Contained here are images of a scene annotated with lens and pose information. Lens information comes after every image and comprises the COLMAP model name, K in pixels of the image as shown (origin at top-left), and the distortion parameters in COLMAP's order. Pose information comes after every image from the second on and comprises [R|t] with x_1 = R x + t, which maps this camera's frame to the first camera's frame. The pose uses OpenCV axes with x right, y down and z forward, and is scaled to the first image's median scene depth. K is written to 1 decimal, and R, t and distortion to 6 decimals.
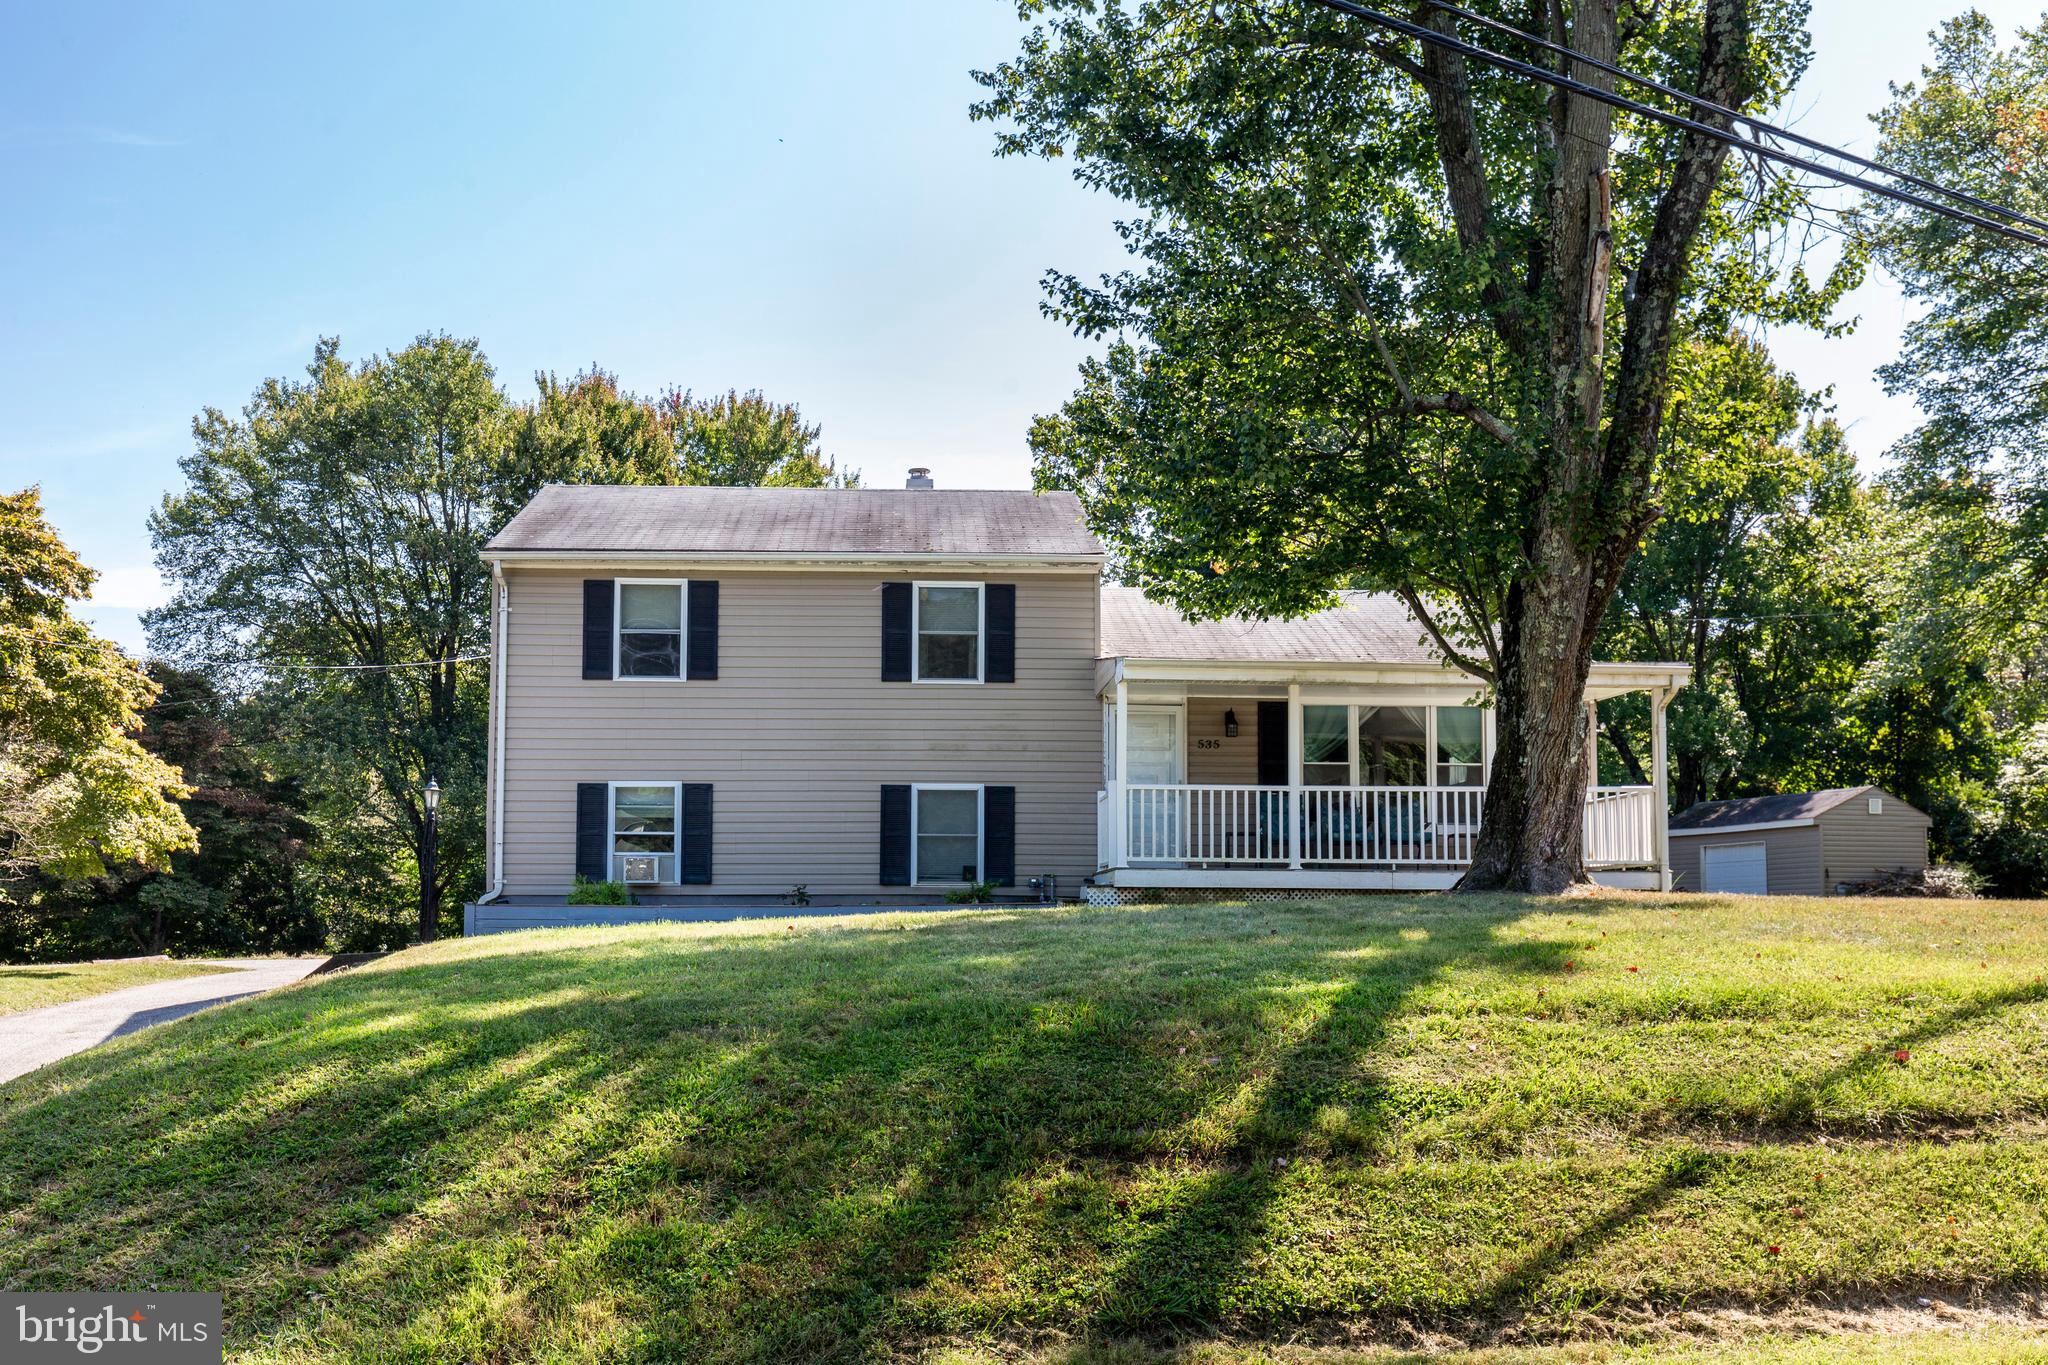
lens RADIAL K [[1923.7, 0, 1102.6], [0, 1923.7, 615.9], [0, 0, 1]] dist [0.001487, 0.000000]
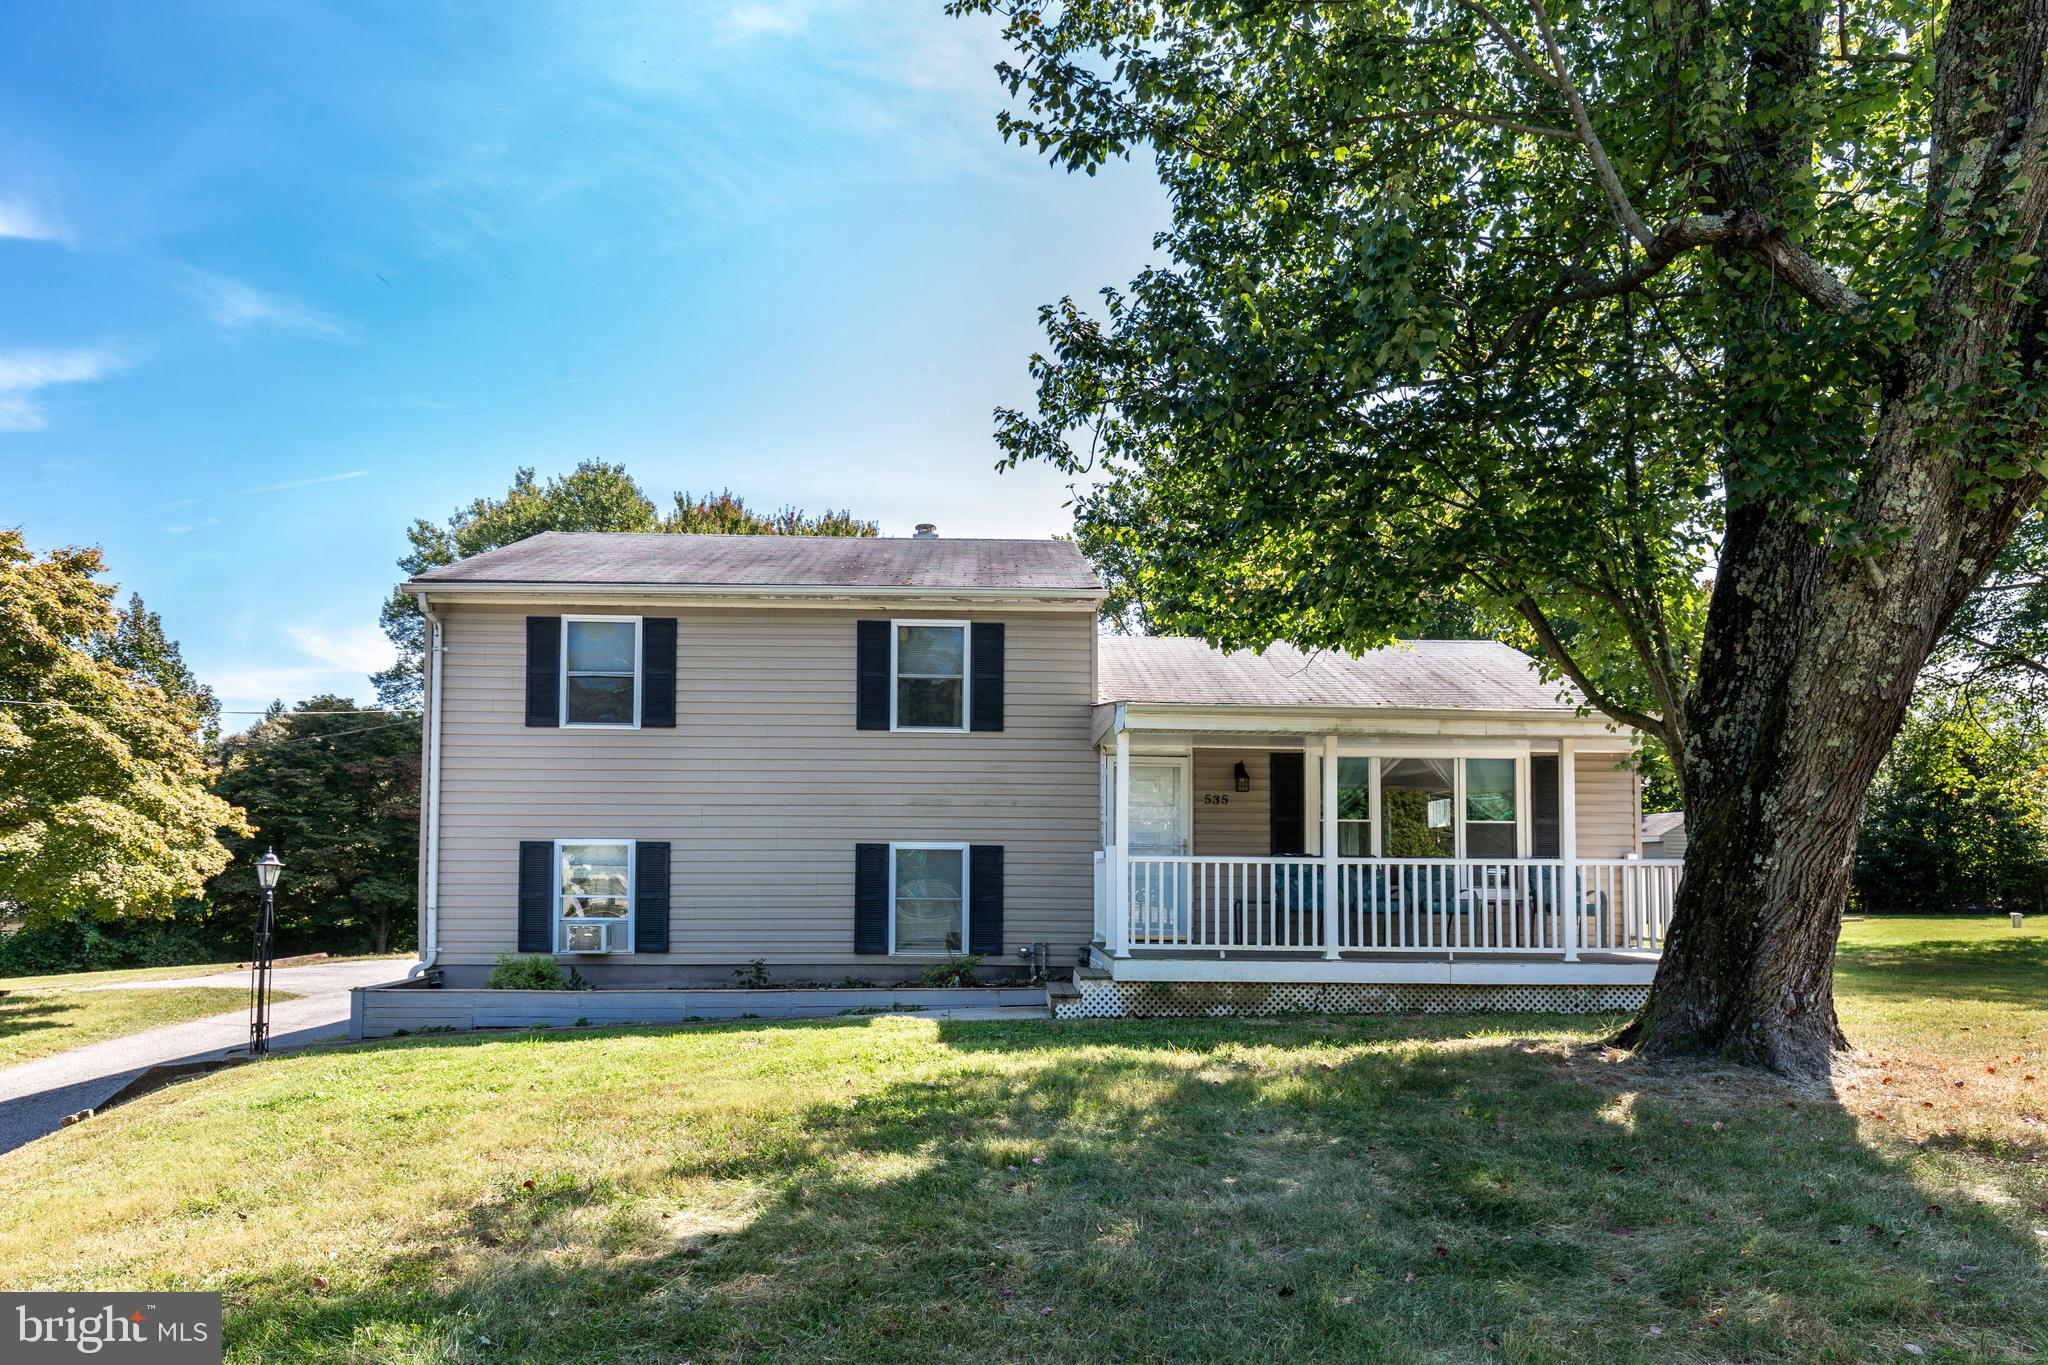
lens RADIAL K [[1167.2, 0, 1067.5], [0, 1167.2, 767.9], [0, 0, 1]] dist [-0.003014, -0.000813]
pose [[0.999553, 0.003556, -0.029701, 0.001080], [-0.001469, 0.997545, 0.070012, 0.013396], [0.029877, -0.069937, 0.997104, 0.455942]]
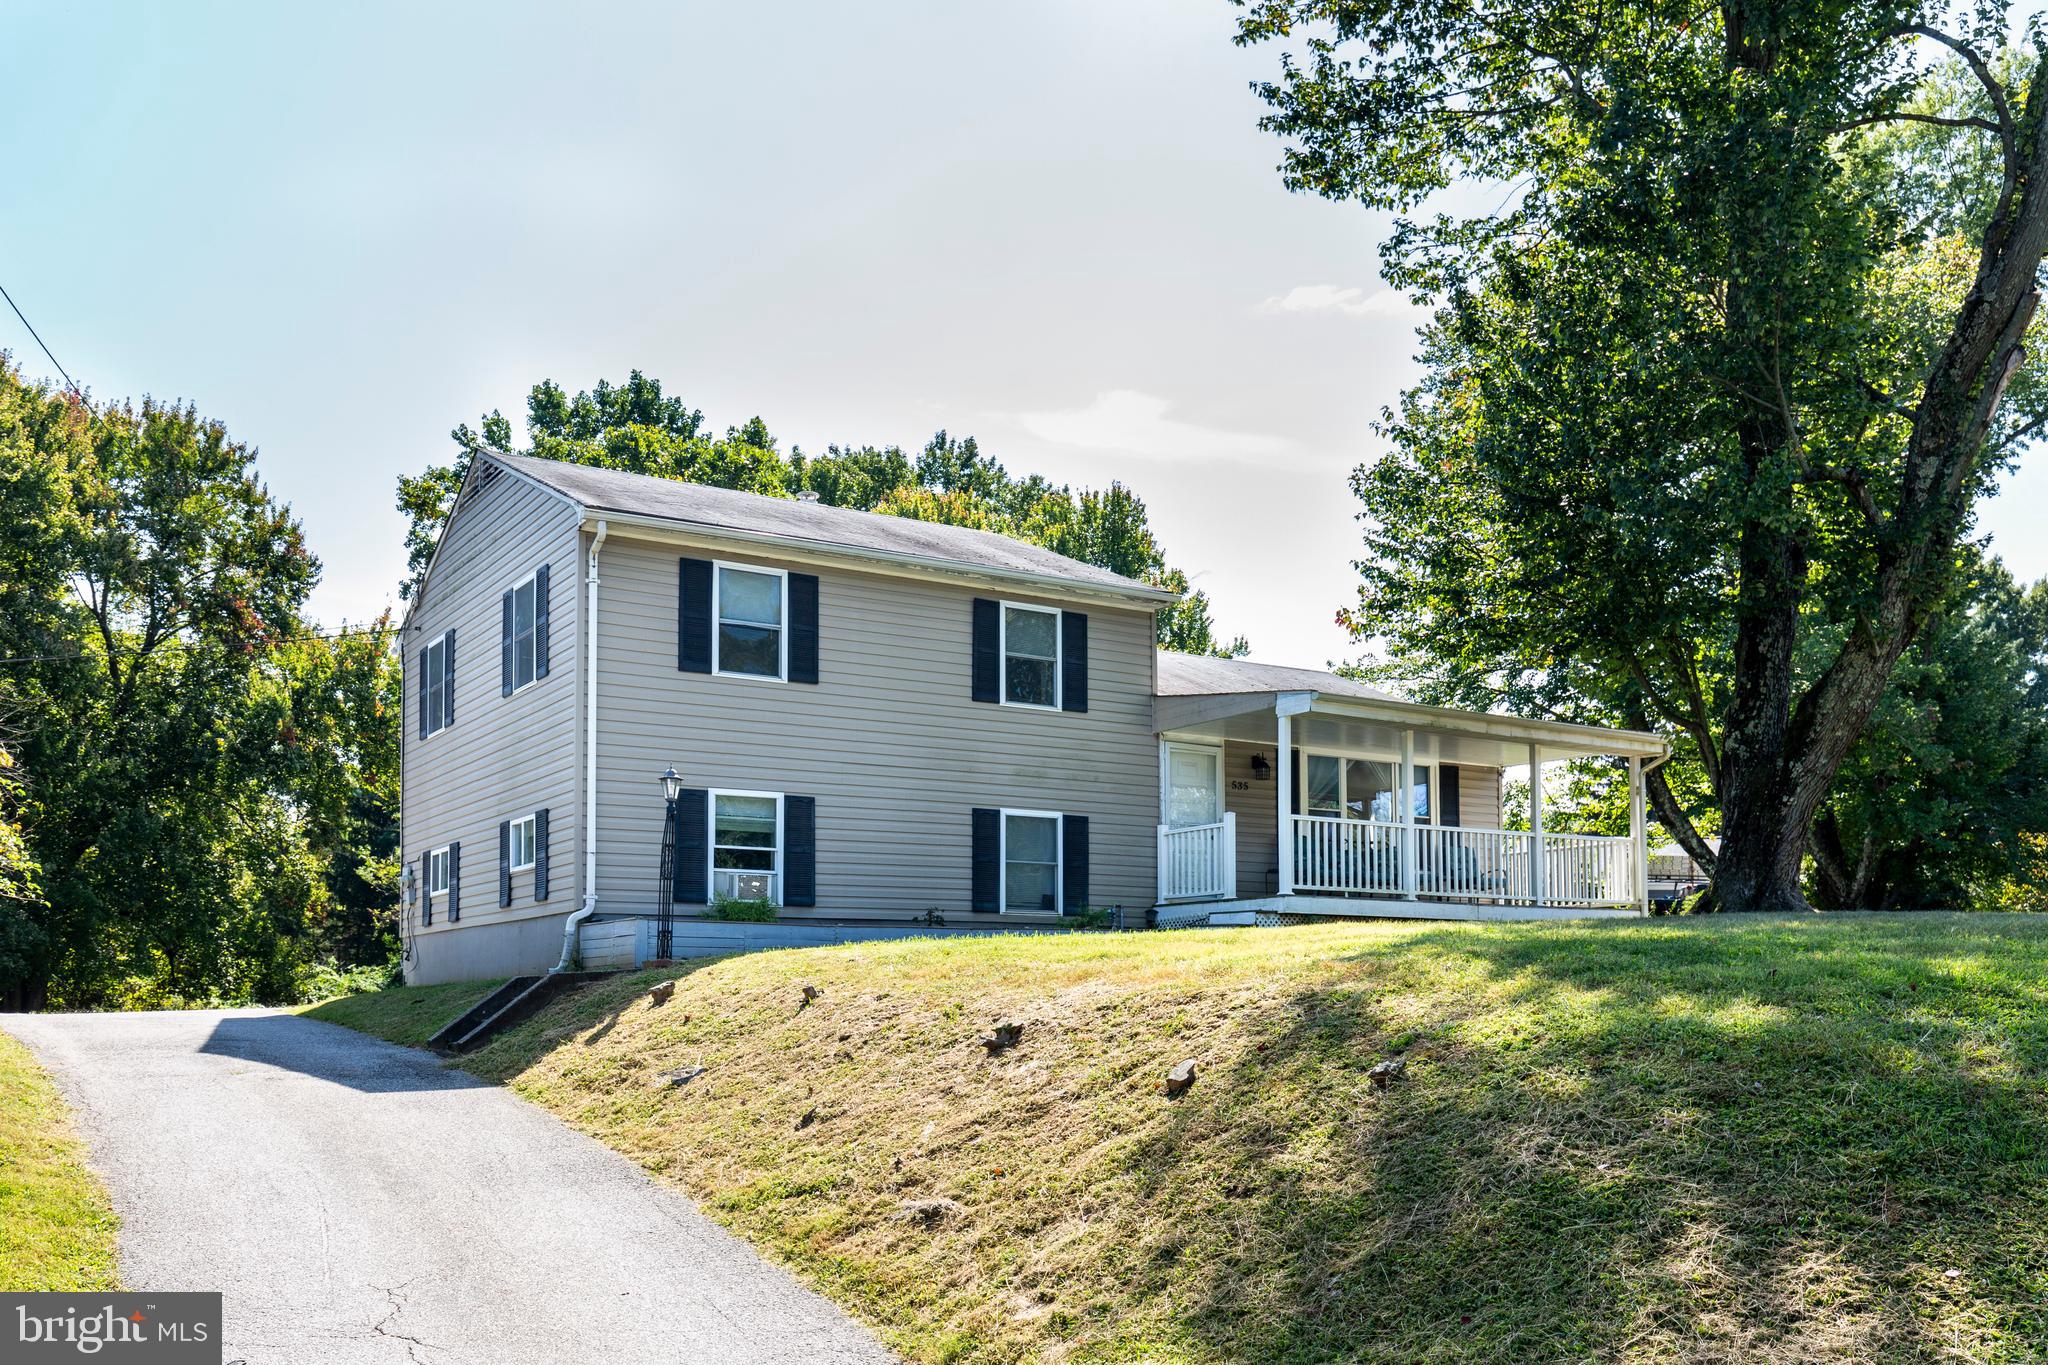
lens RADIAL K [[1703.5, 0, 1072.0], [0, 1703.5, 784.2], [0, 0, 1]] dist [-0.006741, 0.019648]
pose [[0.876305, 0.056039, 0.478486, -0.478657], [-0.070314, 0.997453, 0.011954, 0.062334], [-0.476598, -0.044120, 0.878014, 0.231602]]
